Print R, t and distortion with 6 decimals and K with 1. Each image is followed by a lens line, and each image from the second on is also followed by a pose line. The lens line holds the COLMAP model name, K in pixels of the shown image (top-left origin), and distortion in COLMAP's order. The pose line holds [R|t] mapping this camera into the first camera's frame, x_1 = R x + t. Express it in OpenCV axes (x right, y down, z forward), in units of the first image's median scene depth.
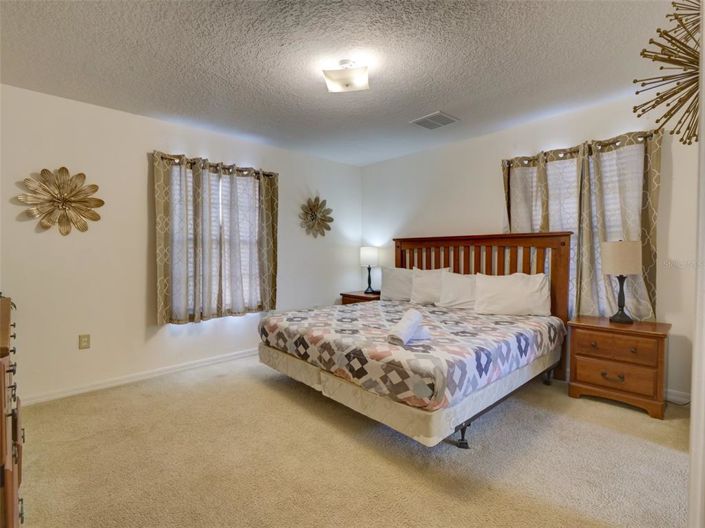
lens RADIAL K [[343.6, 0, 352.5], [0, 343.6, 264.0], [0, 0, 1]] dist [-0.012473, 0.000139]
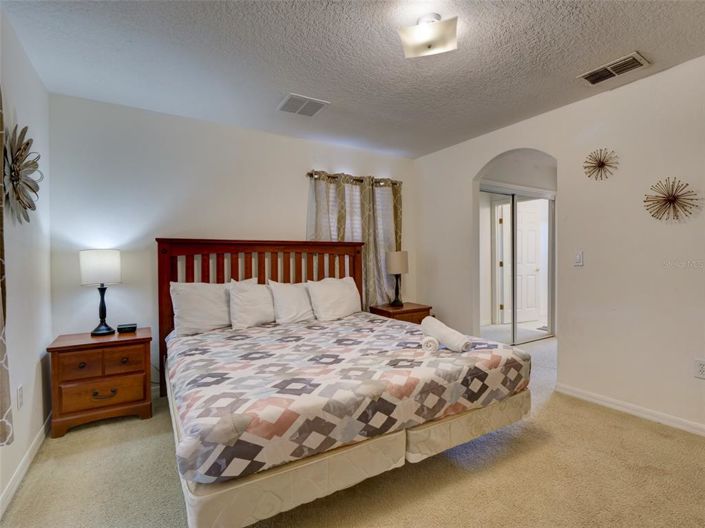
lens RADIAL K [[343.6, 0, 352.5], [0, 343.6, 264.0], [0, 0, 1]] dist [-0.012473, 0.000139]
pose [[0.205090, -0.012183, 0.978667, -0.590422], [0.039688, 0.999204, 0.004122, -0.020253], [-0.977938, 0.037997, 0.205410, 0.731584]]
